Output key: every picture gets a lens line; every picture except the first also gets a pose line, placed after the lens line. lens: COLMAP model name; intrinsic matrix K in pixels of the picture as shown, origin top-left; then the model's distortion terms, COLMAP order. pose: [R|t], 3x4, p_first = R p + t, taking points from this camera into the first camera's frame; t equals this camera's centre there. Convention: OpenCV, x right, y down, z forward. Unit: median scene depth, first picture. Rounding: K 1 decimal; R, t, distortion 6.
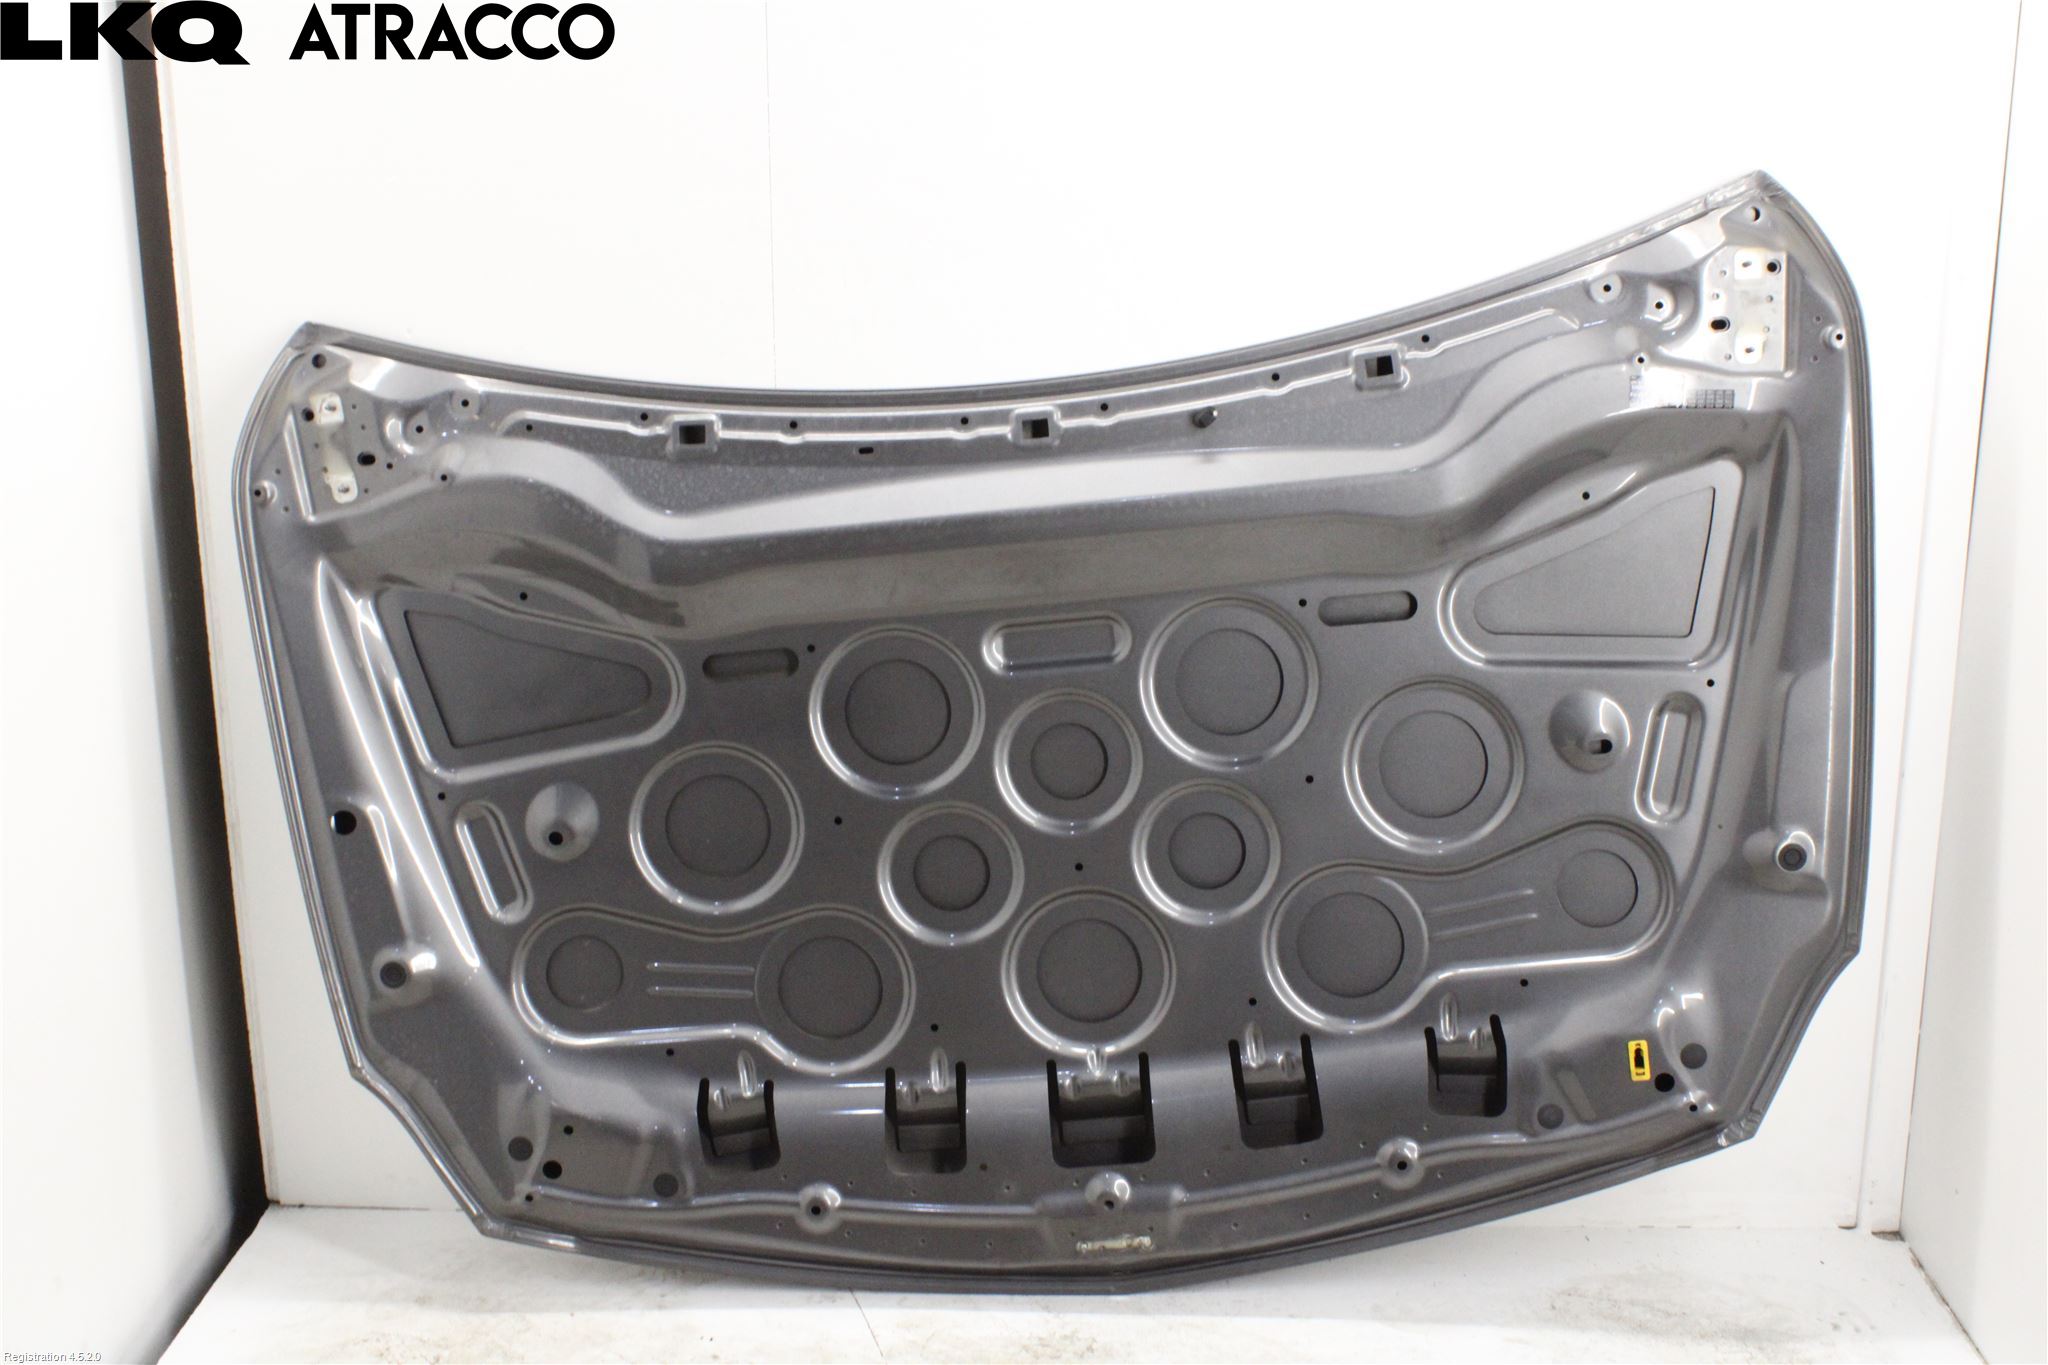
lens RADIAL K [[2141.9, 0, 1024.0], [0, 2141.9, 682.5], [0, 0, 1]] dist [-0.118566, 0.106057]
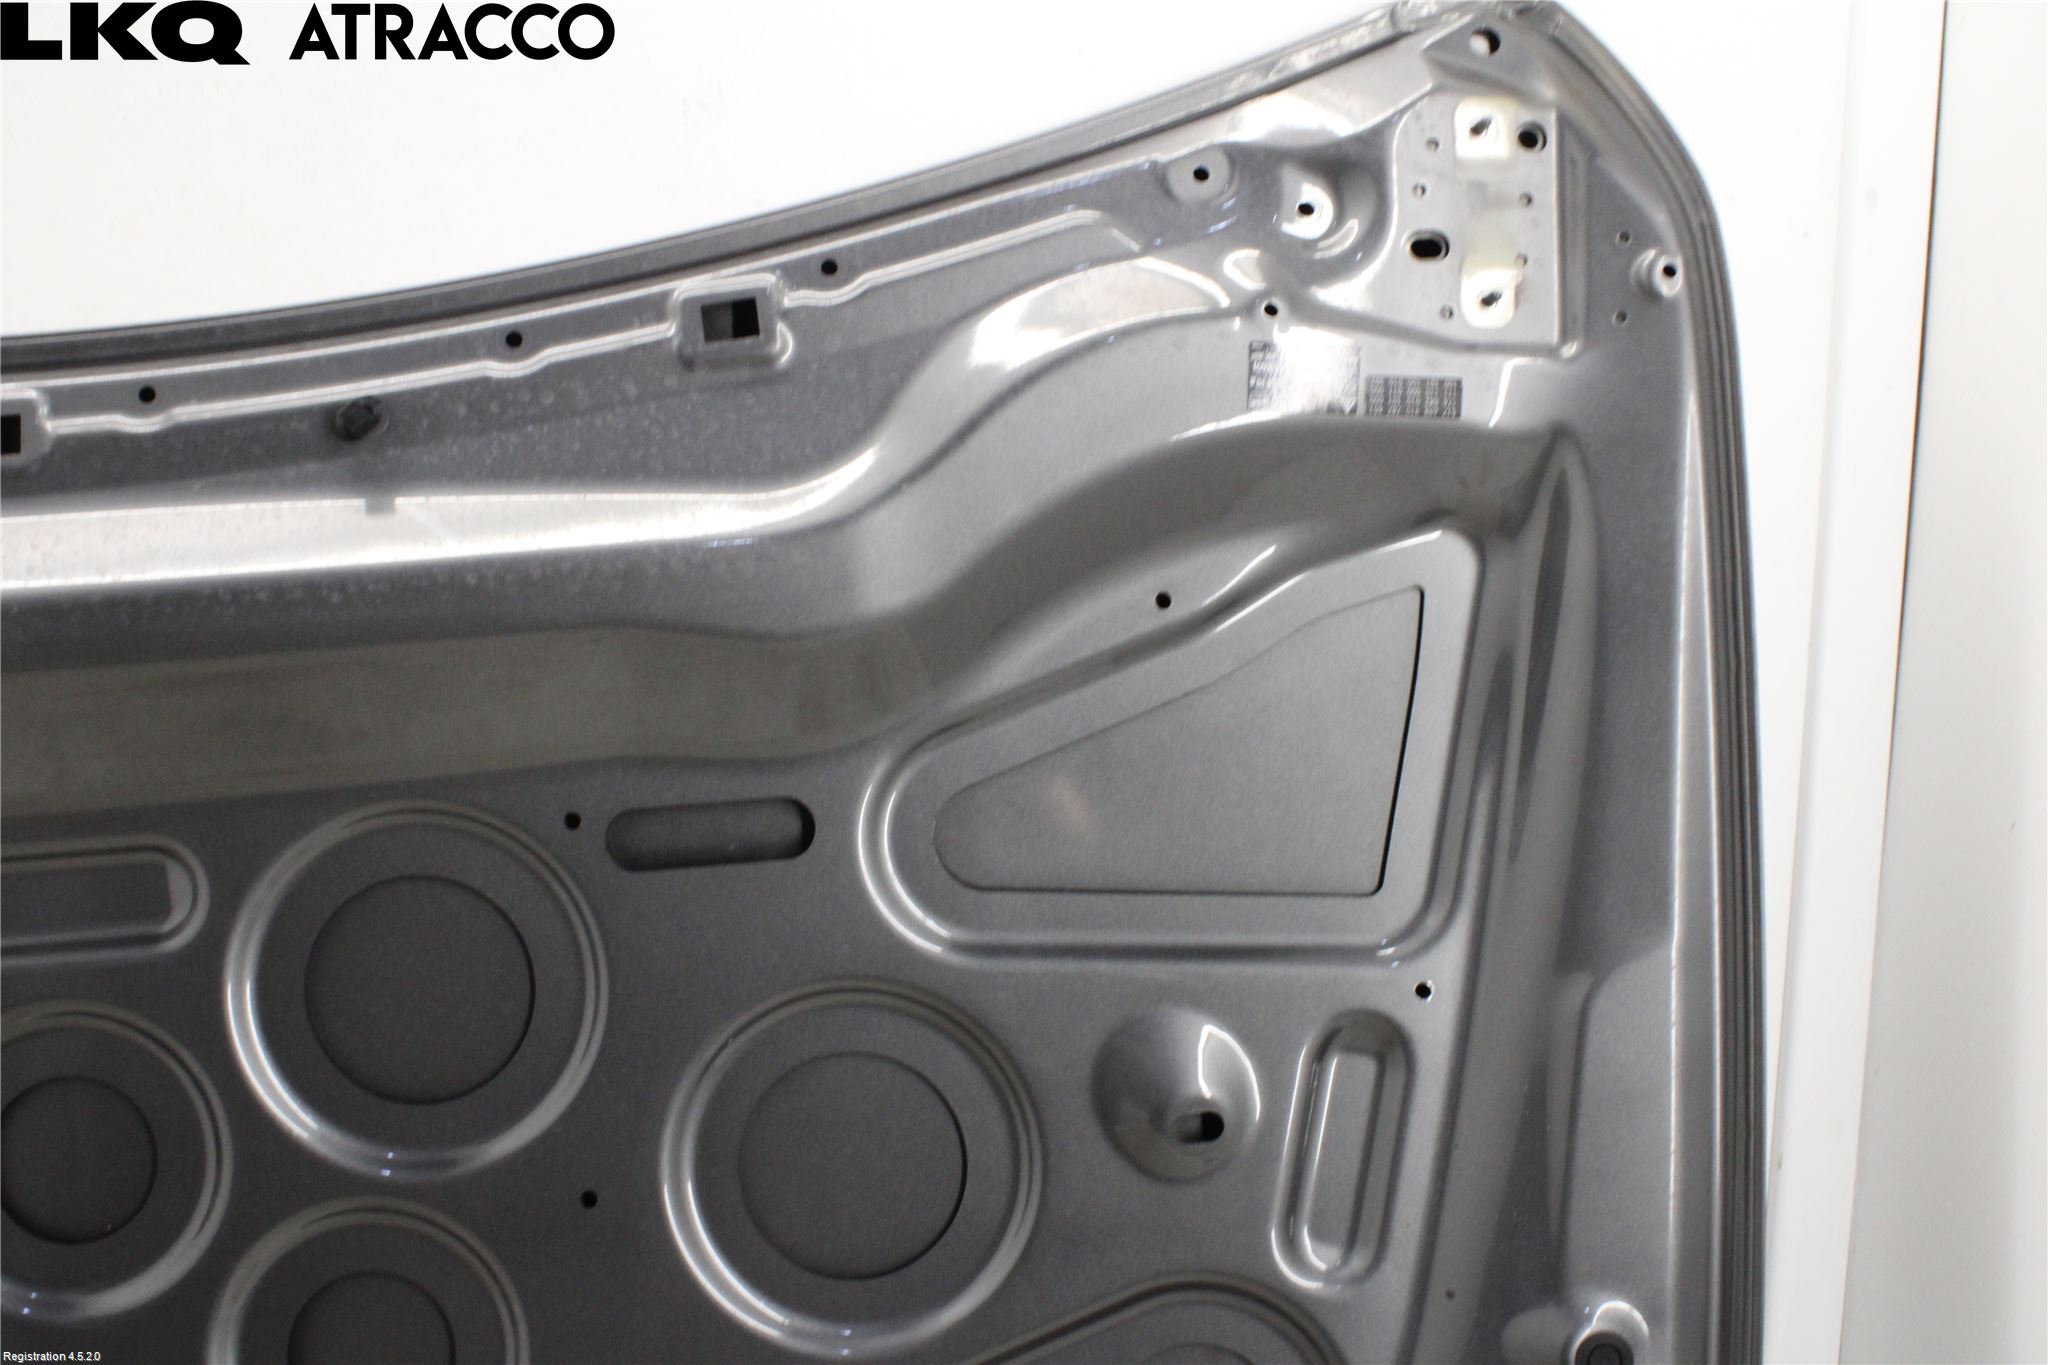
lens RADIAL K [[2141.9, 0, 1024.0], [0, 2141.9, 682.5], [0, 0, 1]] dist [-0.118566, 0.106057]
pose [[0.986002, 0.019819, 0.165551, 0.149789], [0.003109, 0.990552, -0.137103, -0.003047], [-0.166704, 0.135699, 0.976625, 0.521038]]
